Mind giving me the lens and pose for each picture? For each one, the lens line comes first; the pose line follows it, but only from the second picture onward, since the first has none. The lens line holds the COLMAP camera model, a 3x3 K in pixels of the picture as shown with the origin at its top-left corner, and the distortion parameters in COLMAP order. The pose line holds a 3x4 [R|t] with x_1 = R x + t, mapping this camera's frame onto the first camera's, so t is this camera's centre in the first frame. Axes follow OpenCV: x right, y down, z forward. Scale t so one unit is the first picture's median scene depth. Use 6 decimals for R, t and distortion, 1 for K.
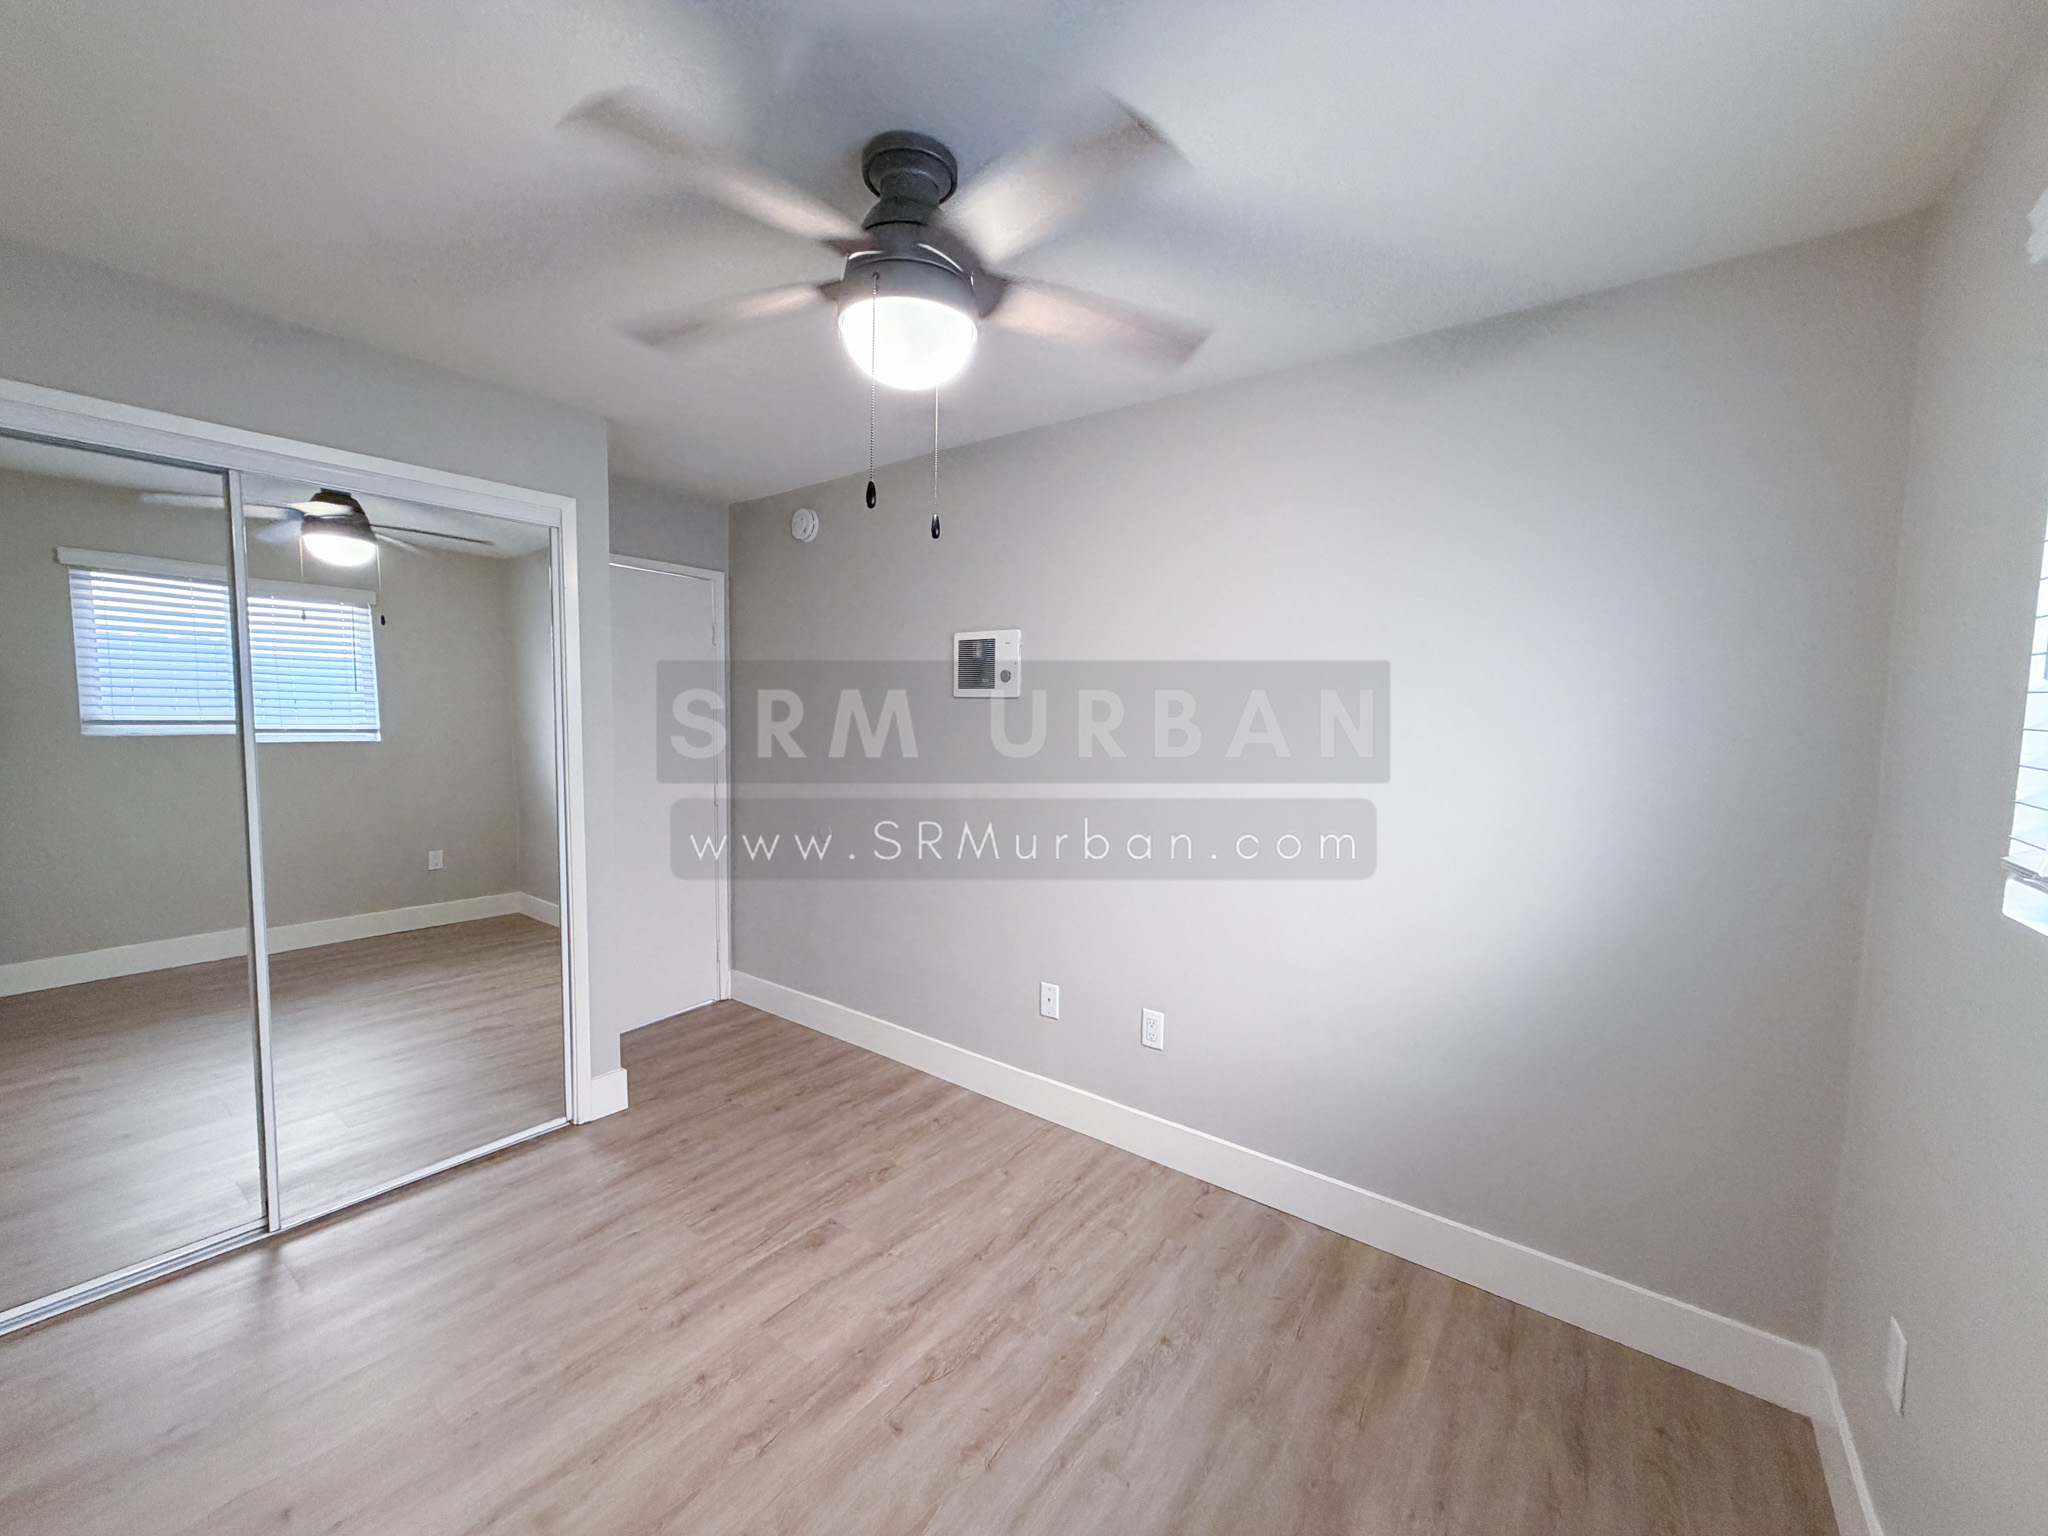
lens RADIAL K [[810.7, 0, 1017.9], [0, 810.7, 766.2], [0, 0, 1]] dist [-0.000825, -0.000248]
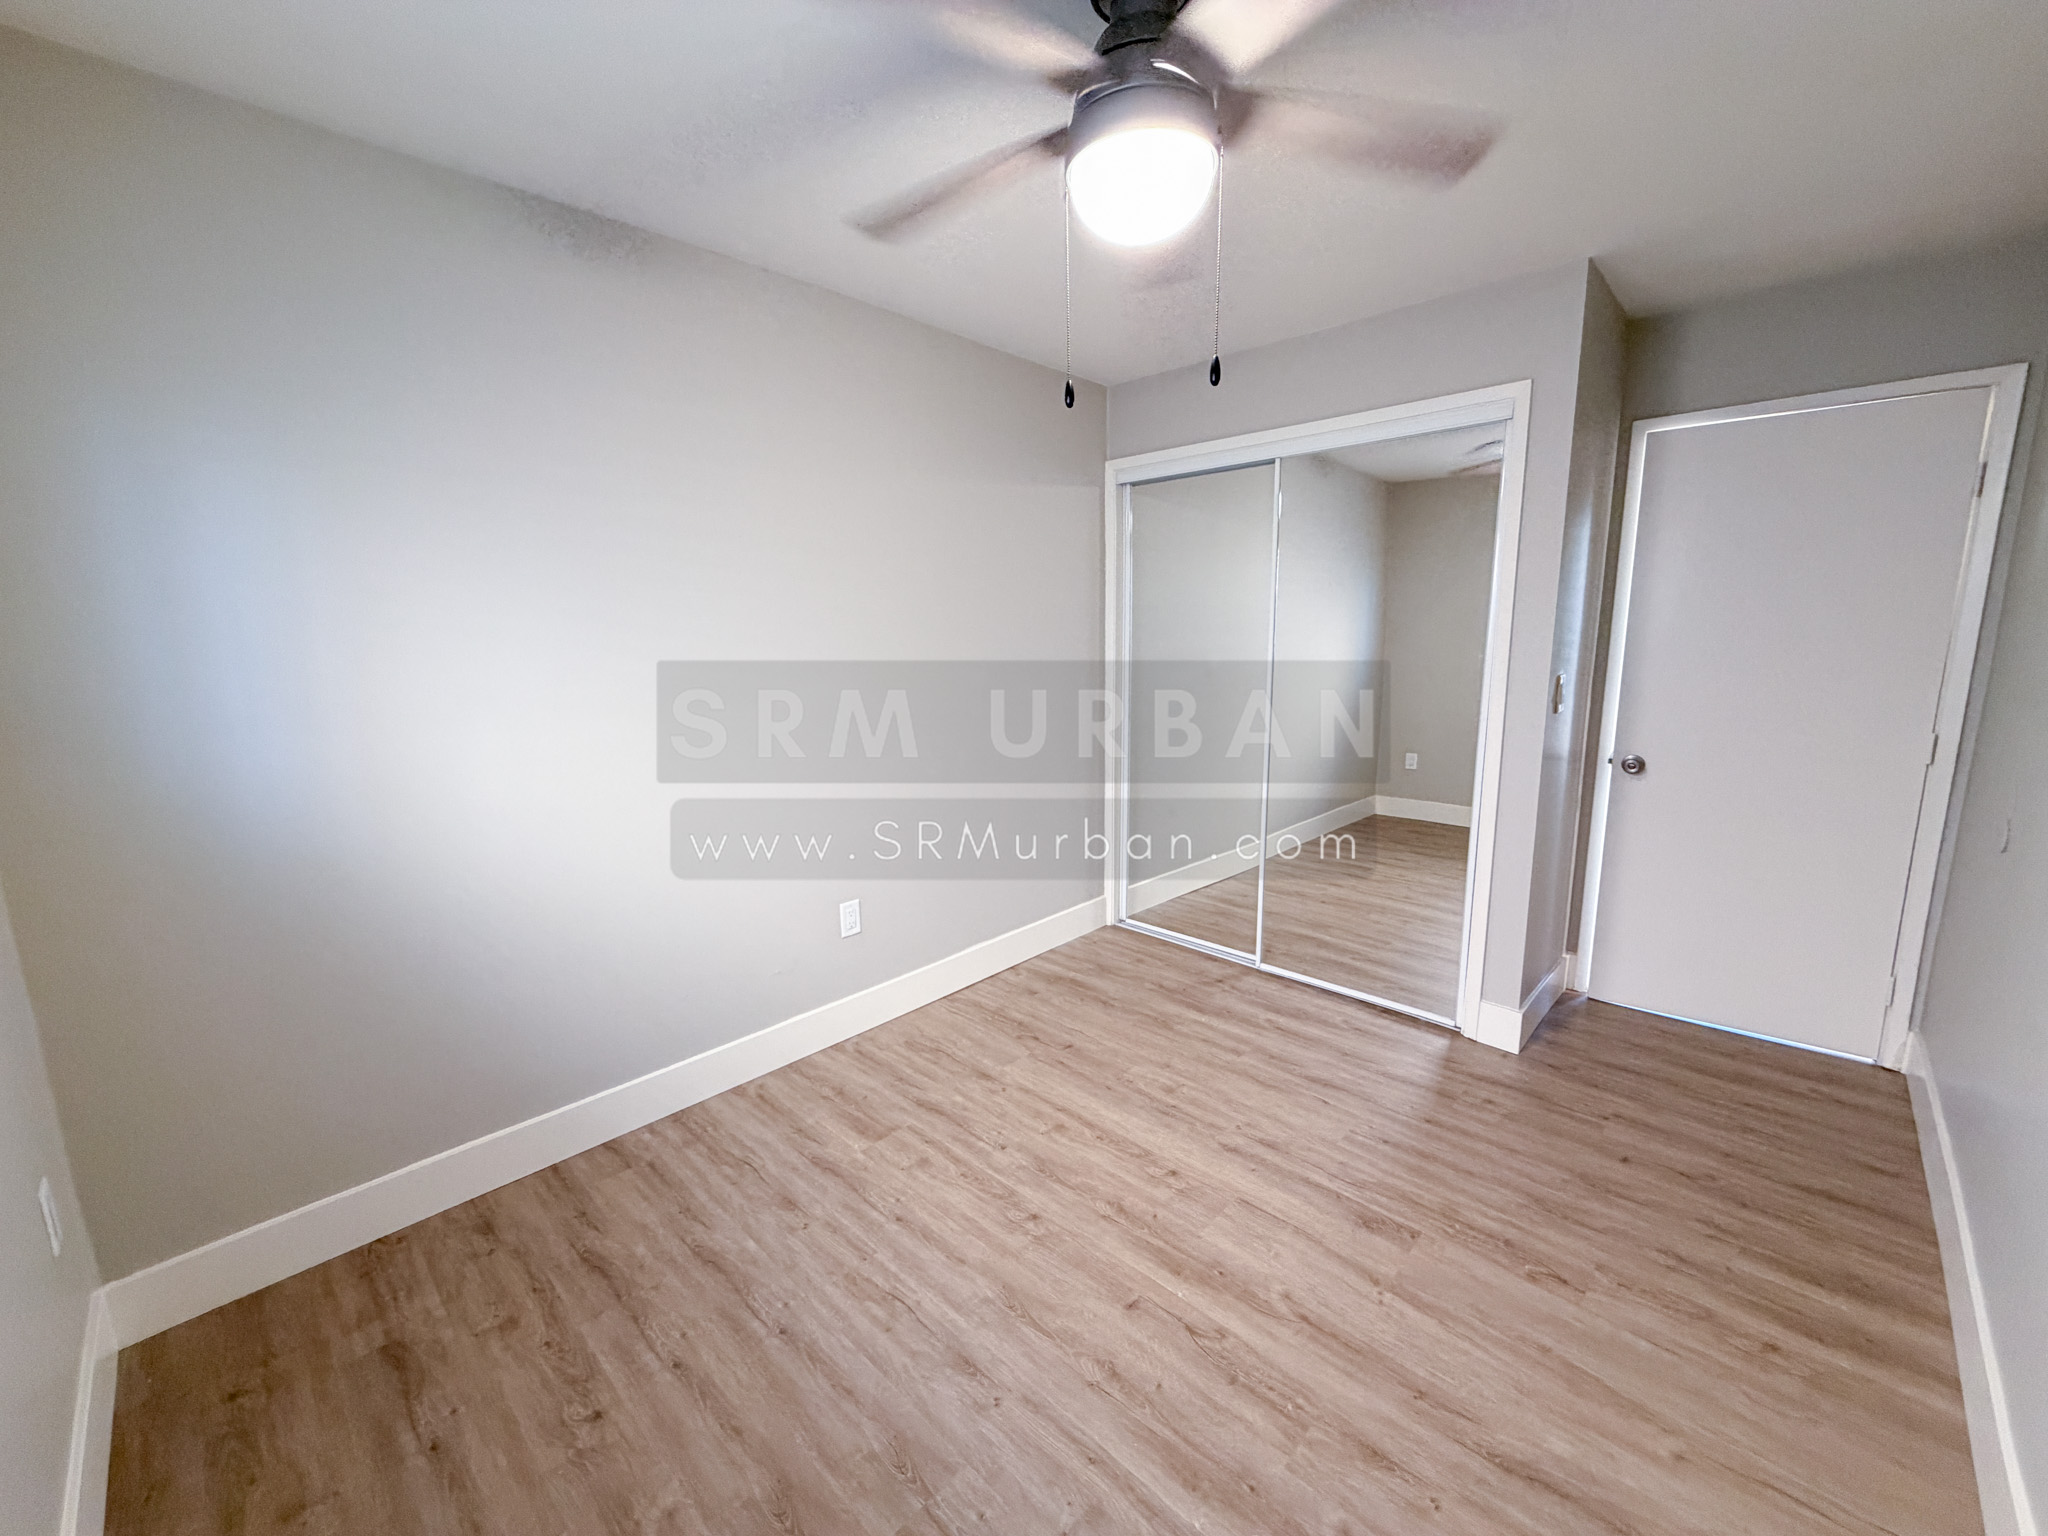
lens RADIAL K [[810.7, 0, 1031.5], [0, 810.7, 760.6], [0, 0, 1]] dist [-0.000825, -0.000248]
pose [[-0.107183, 0.144144, -0.983735, 0.639994], [-0.061185, 0.986603, 0.151231, -0.024163], [0.992355, 0.076399, -0.096928, 0.739339]]
